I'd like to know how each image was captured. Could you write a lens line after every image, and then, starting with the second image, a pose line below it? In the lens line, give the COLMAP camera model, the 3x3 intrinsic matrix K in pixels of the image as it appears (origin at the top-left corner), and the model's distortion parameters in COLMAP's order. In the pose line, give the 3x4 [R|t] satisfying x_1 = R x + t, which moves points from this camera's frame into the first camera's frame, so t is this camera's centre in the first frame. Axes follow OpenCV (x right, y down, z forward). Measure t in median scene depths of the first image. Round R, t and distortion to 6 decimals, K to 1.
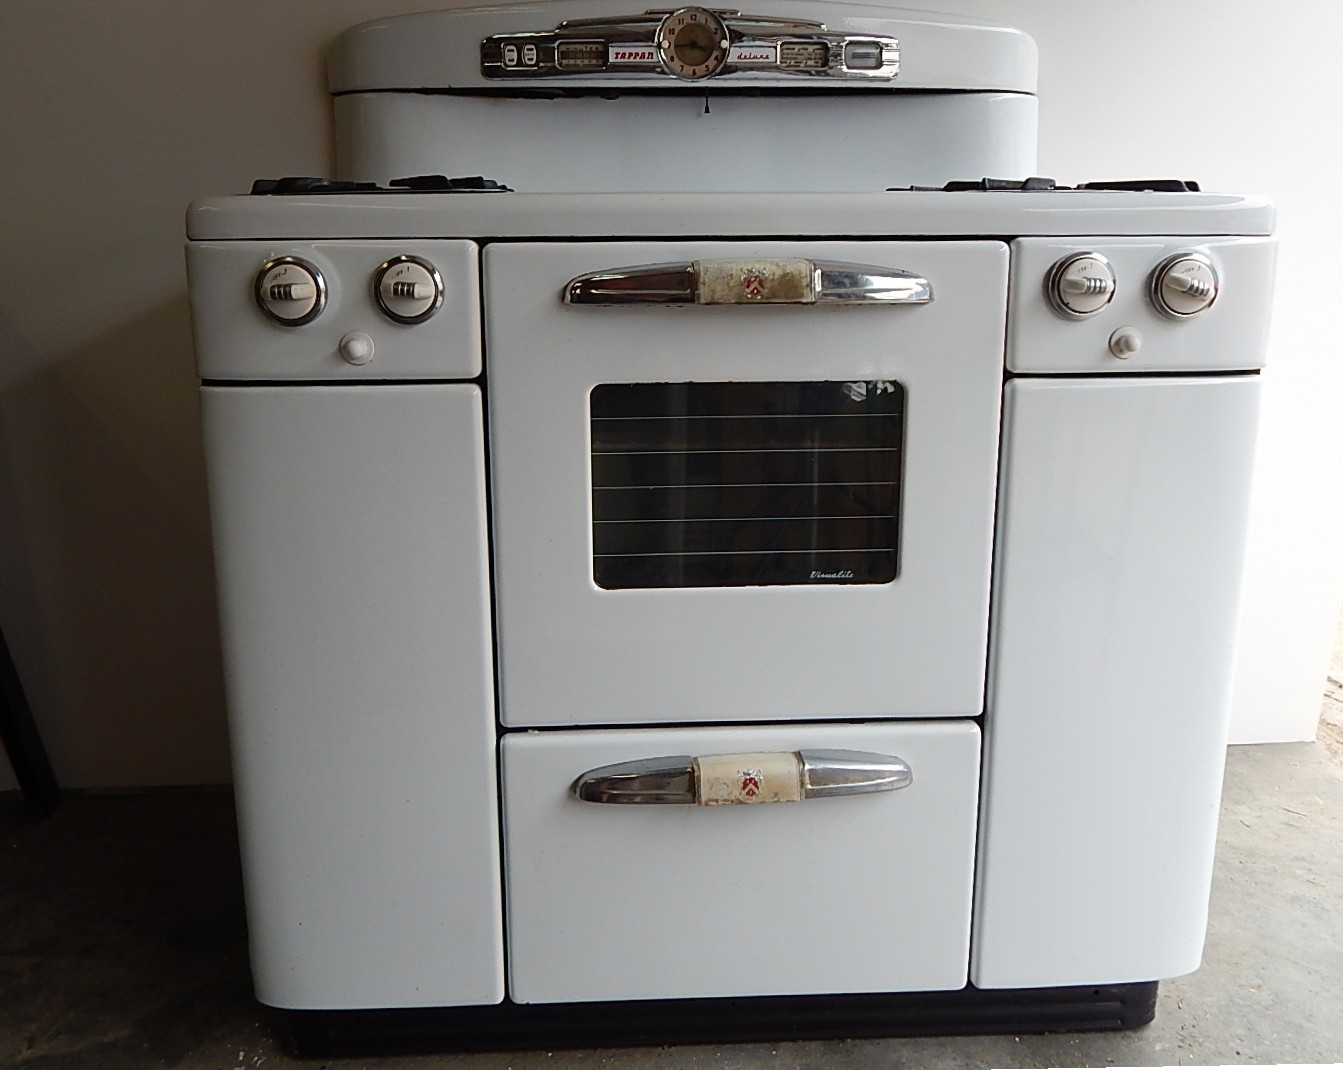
lens RADIAL K [[1194.4, 0, 669.4], [0, 1194.4, 479.5], [0, 0, 1]] dist [-0.000021, -0.003708]
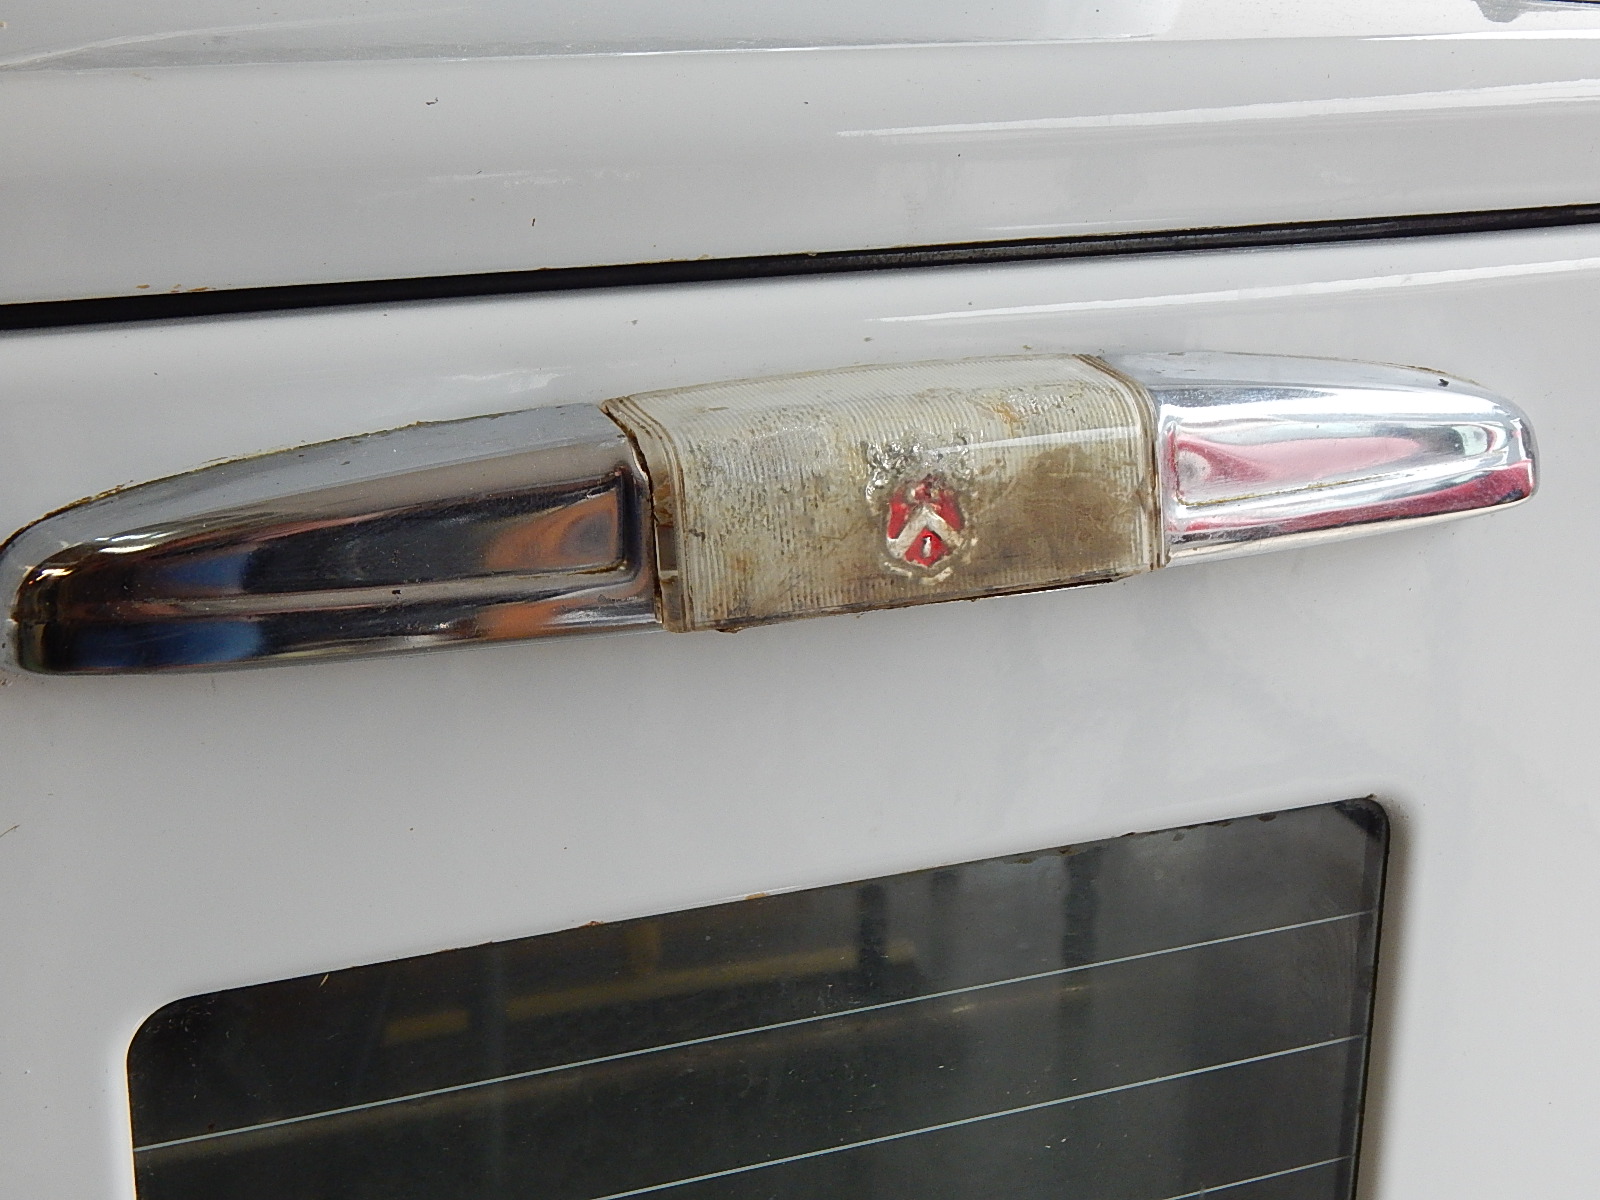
lens RADIAL K [[2585.6, 0, 800.0], [0, 2585.6, 600.0], [0, 0, 1]] dist [0.008764, 0.007295]
pose [[0.937023, -0.093396, 0.336548, -0.070669], [0.058500, 0.991940, 0.112397, -0.133062], [-0.344333, -0.085630, 0.934934, 0.377354]]
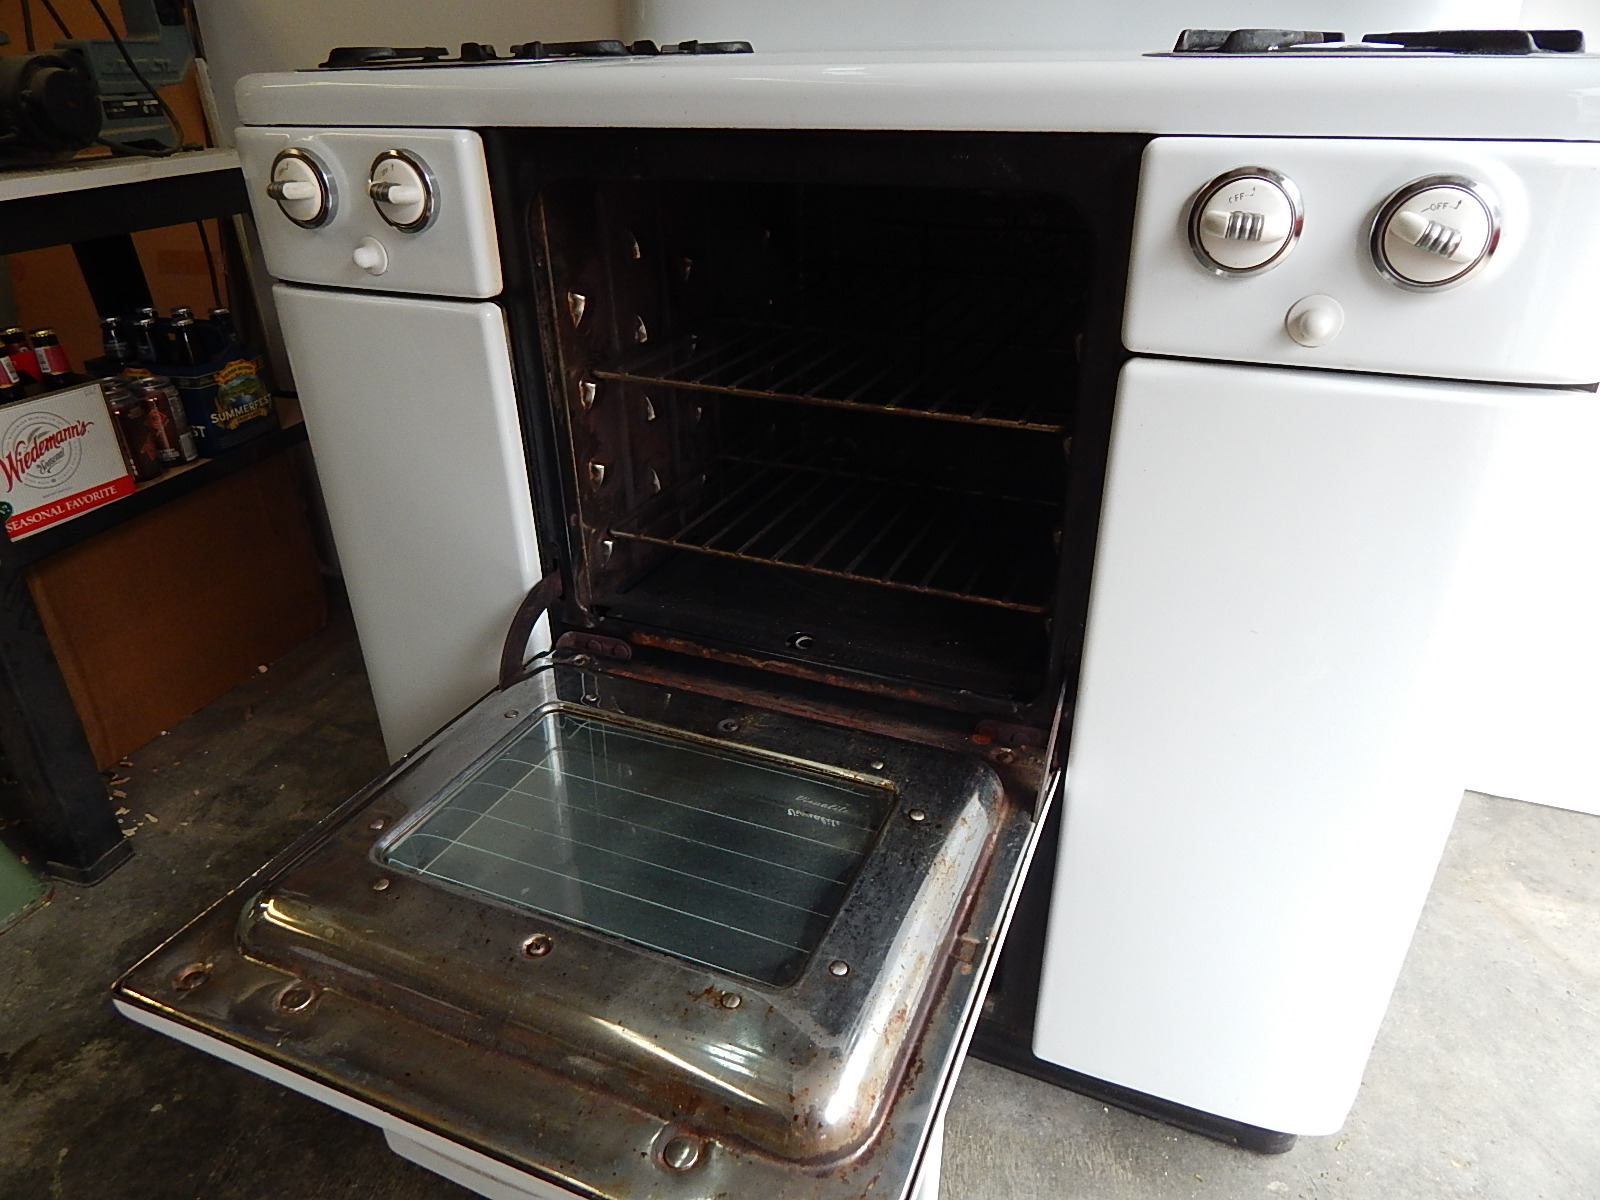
lens RADIAL K [[1039.8, 0, 800.0], [0, 1039.8, 600.0], [0, 0, 1]] dist [0.002618, 0.000335]
pose [[0.895204, 0.196561, -0.399967, 0.272789], [-0.084133, 0.955879, 0.281454, -0.074645], [0.437643, -0.218309, 0.872244, 0.264313]]
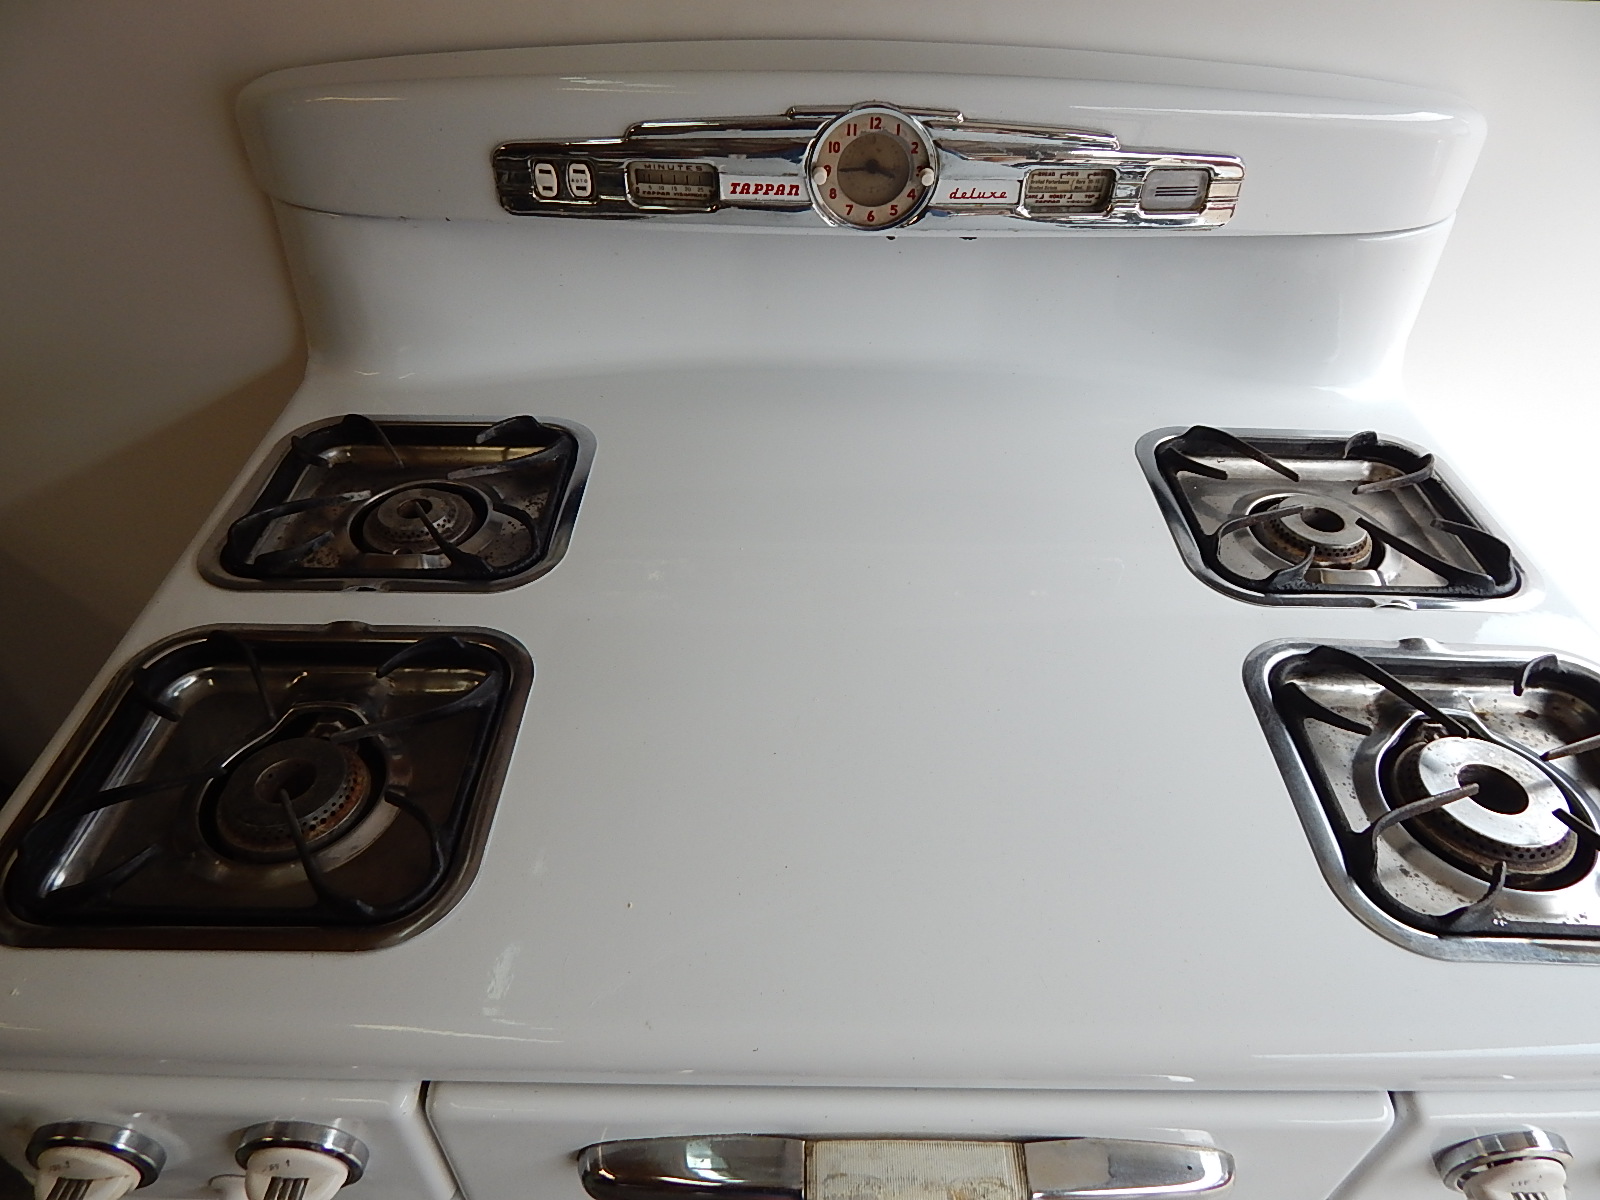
lens RADIAL K [[1060.0, 0, 800.0], [0, 1060.0, 600.0], [0, 0, 1]] dist [-0.008281, -0.001640]
pose [[0.998190, 0.054908, -0.024543, 0.009766], [-0.036998, 0.882320, 0.469194, -0.421535], [0.047417, -0.467436, 0.882754, 0.476130]]
